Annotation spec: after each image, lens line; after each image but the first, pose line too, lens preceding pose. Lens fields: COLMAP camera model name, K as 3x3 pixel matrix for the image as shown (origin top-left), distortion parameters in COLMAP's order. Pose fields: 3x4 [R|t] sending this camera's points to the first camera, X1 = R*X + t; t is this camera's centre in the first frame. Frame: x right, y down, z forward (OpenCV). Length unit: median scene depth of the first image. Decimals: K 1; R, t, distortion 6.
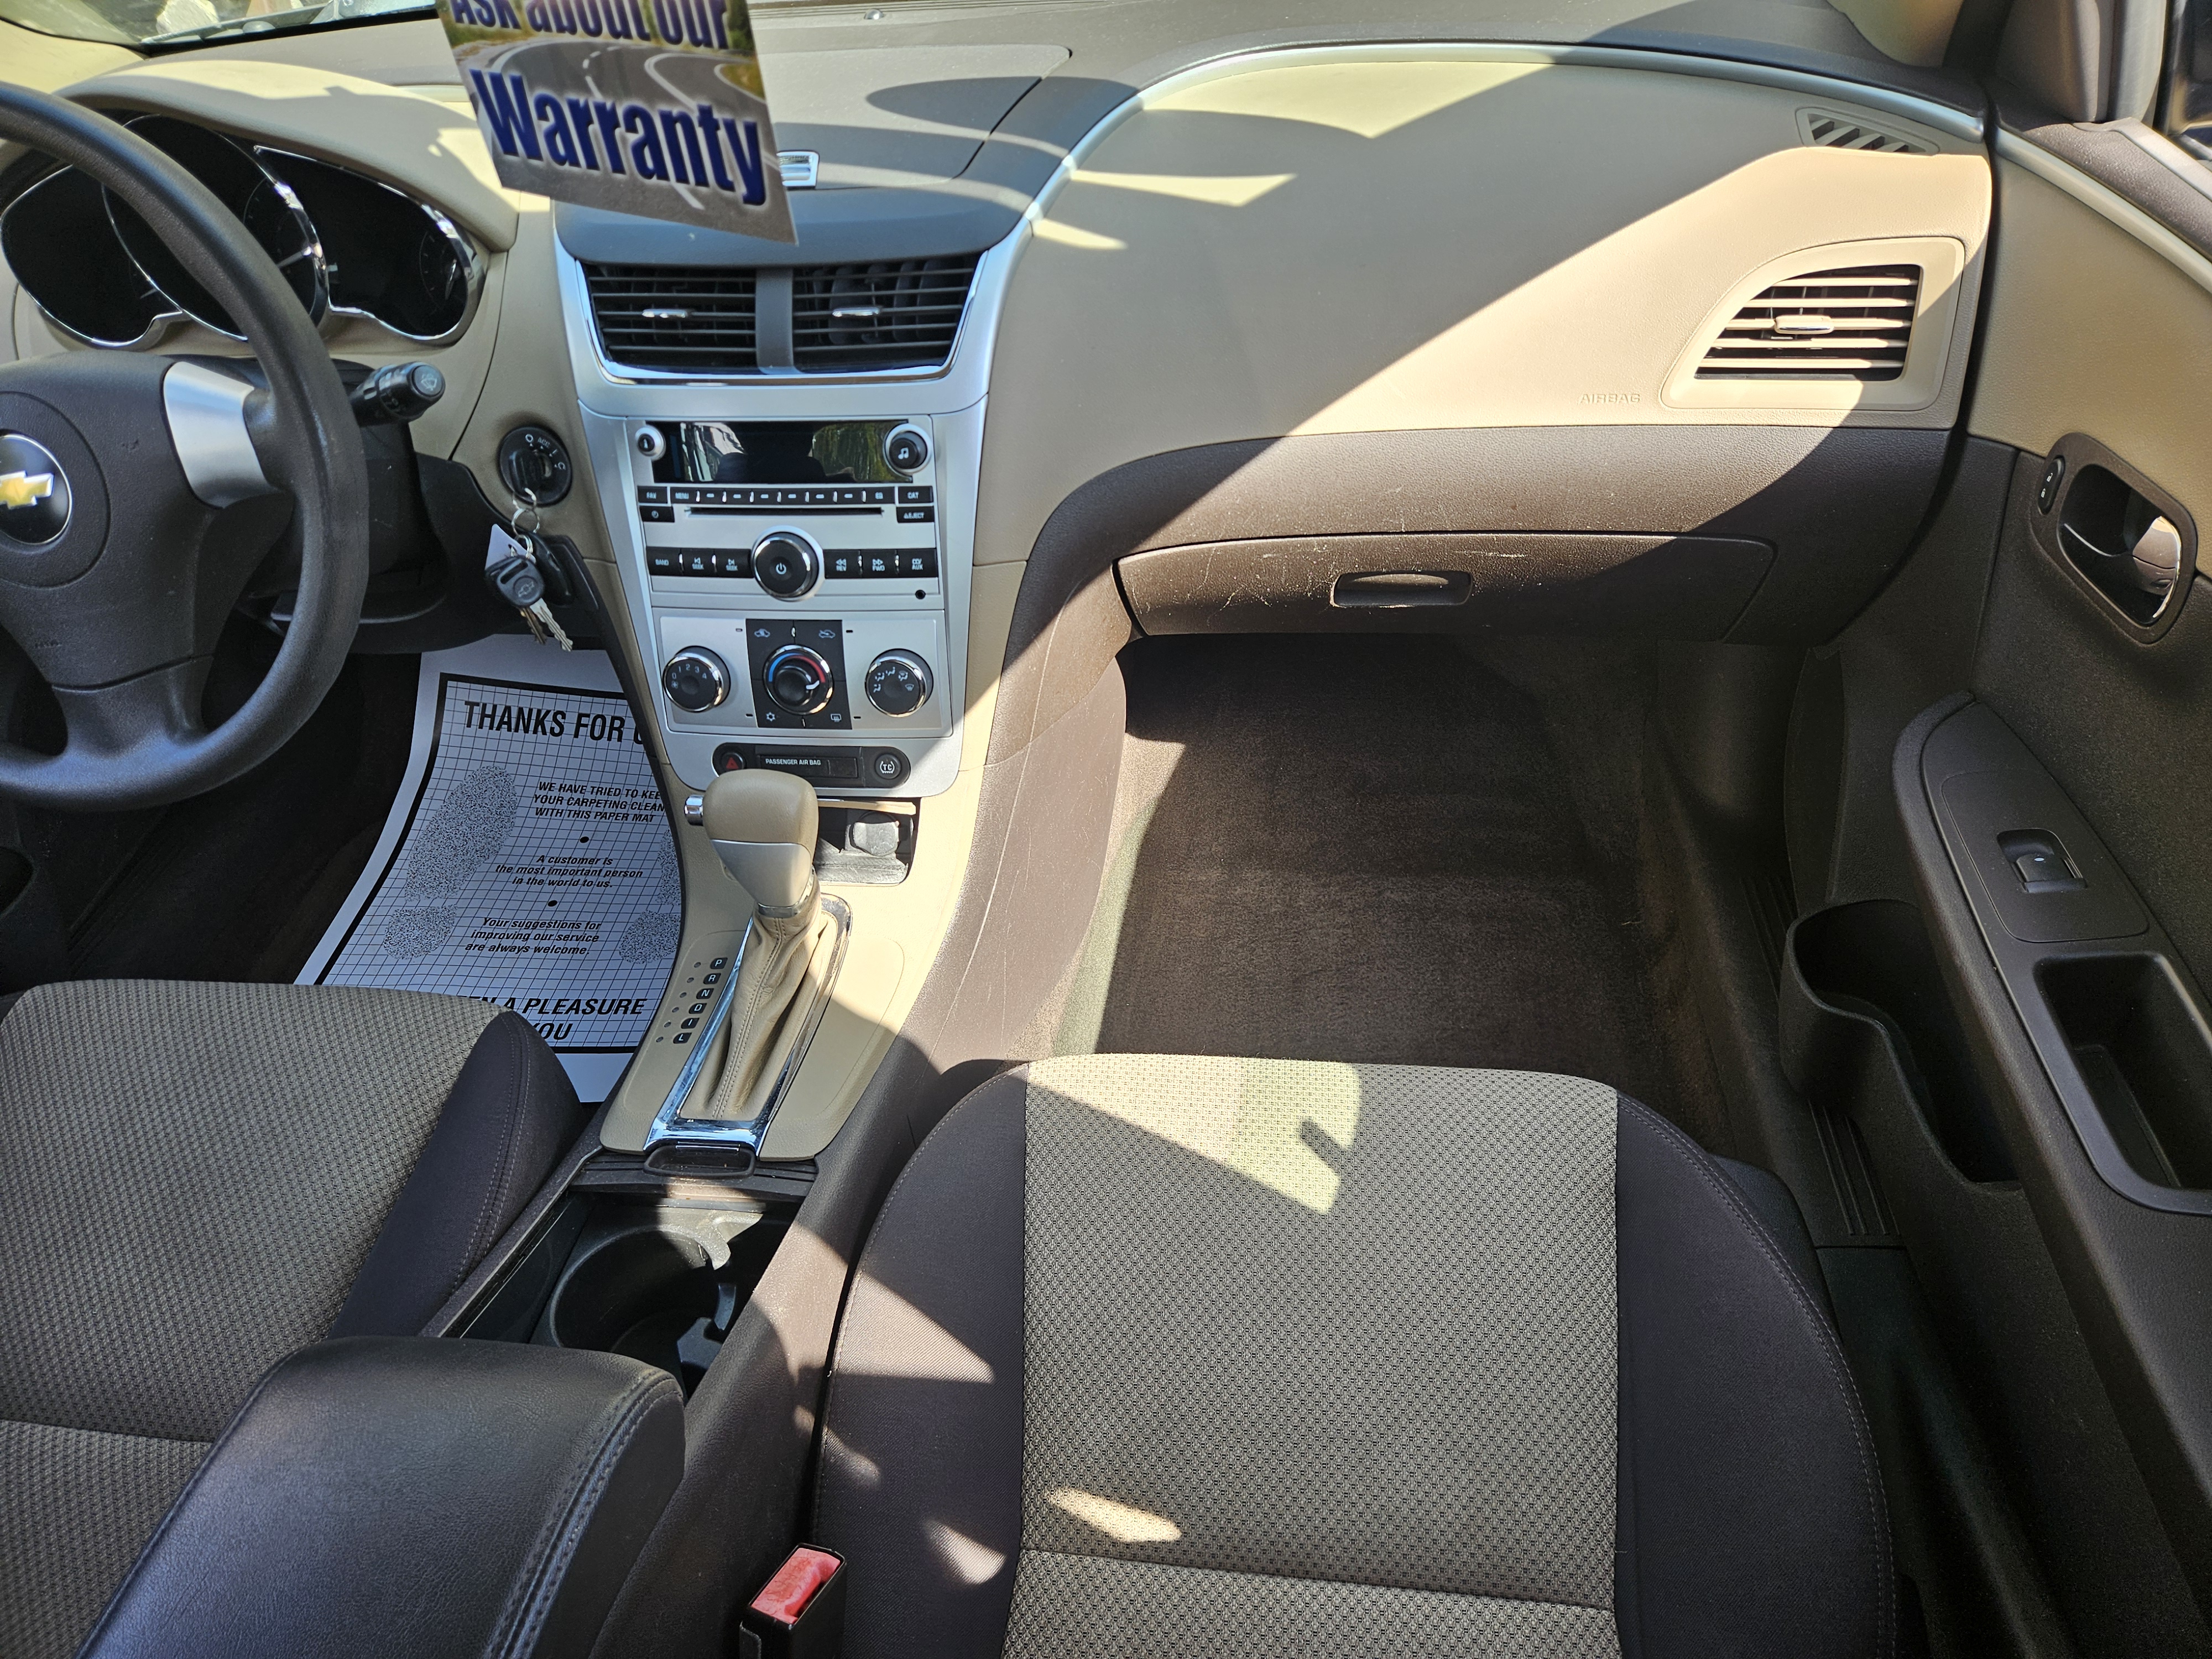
lens RADIAL K [[1488.3, 0, 1106.0], [0, 1488.3, 829.5], [0, 0, 1]] dist [0.046175, -0.032574]
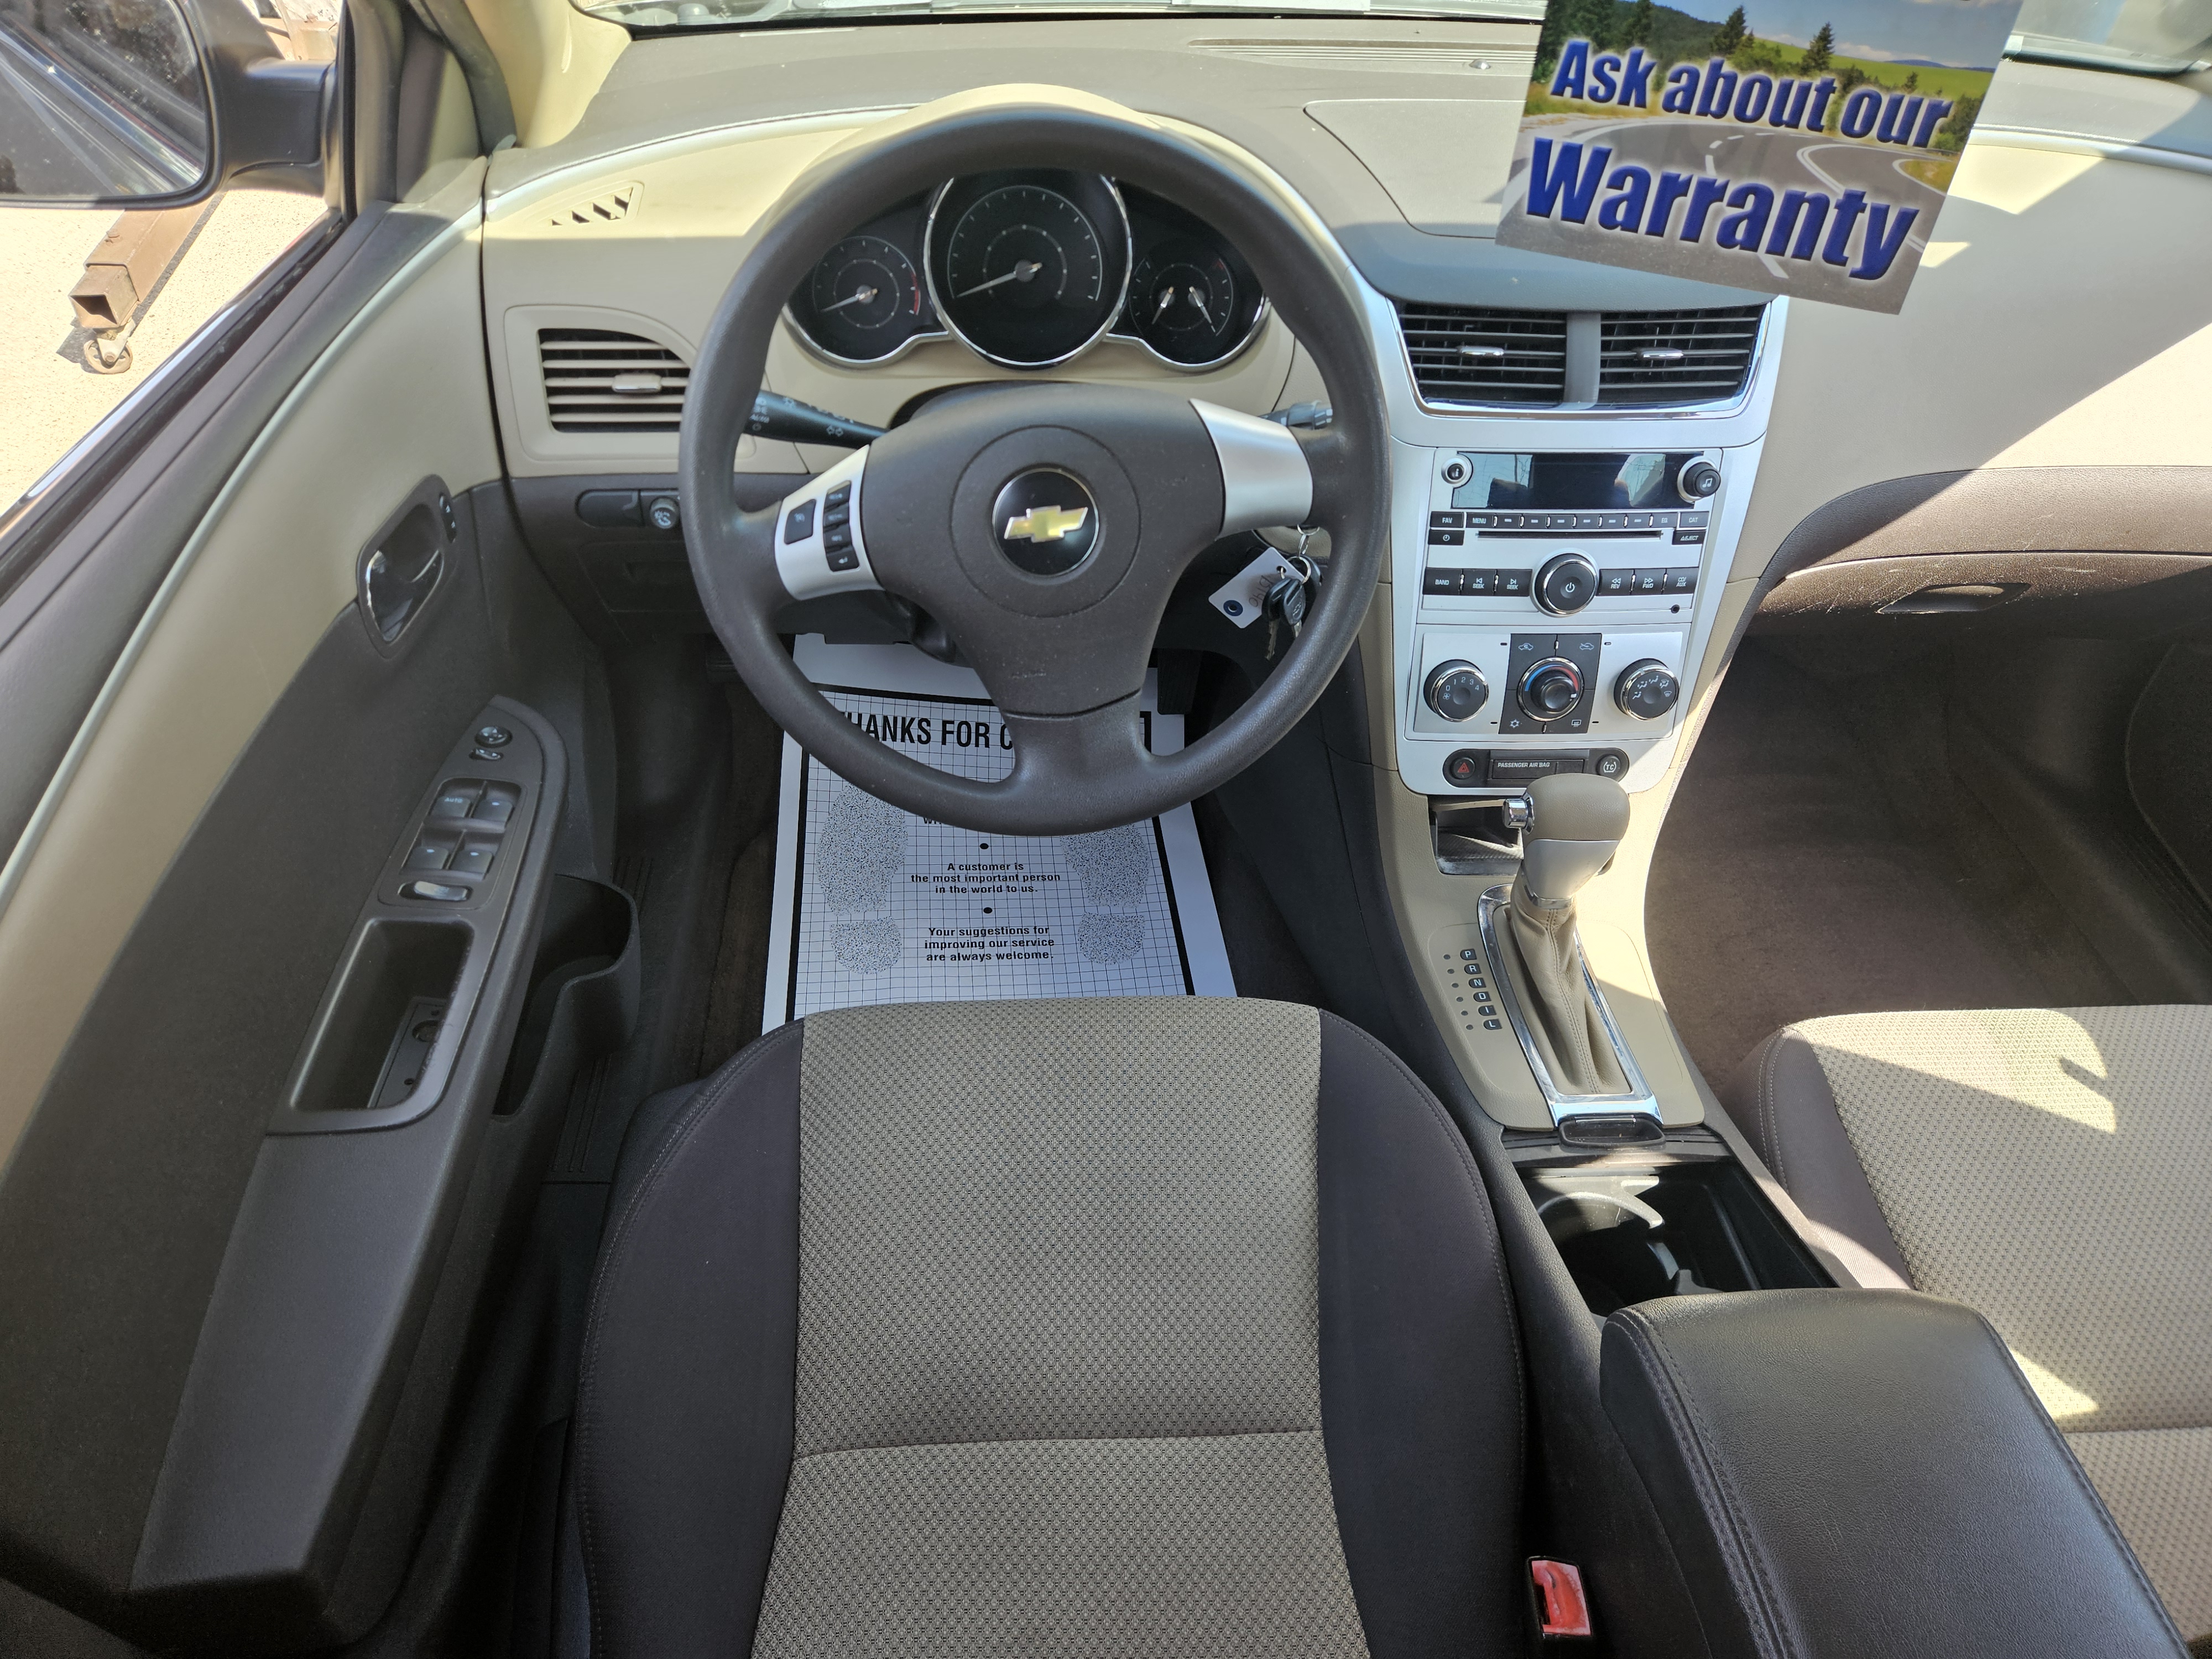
lens RADIAL K [[1494.5, 0, 1106.0], [0, 1494.5, 829.5], [0, 0, 1]] dist [0.055027, -0.064960]
pose [[0.977504, -0.039652, 0.207155, -0.770083], [0.037108, 0.999181, 0.016150, -0.028436], [-0.207626, -0.008100, 0.978175, -0.001540]]
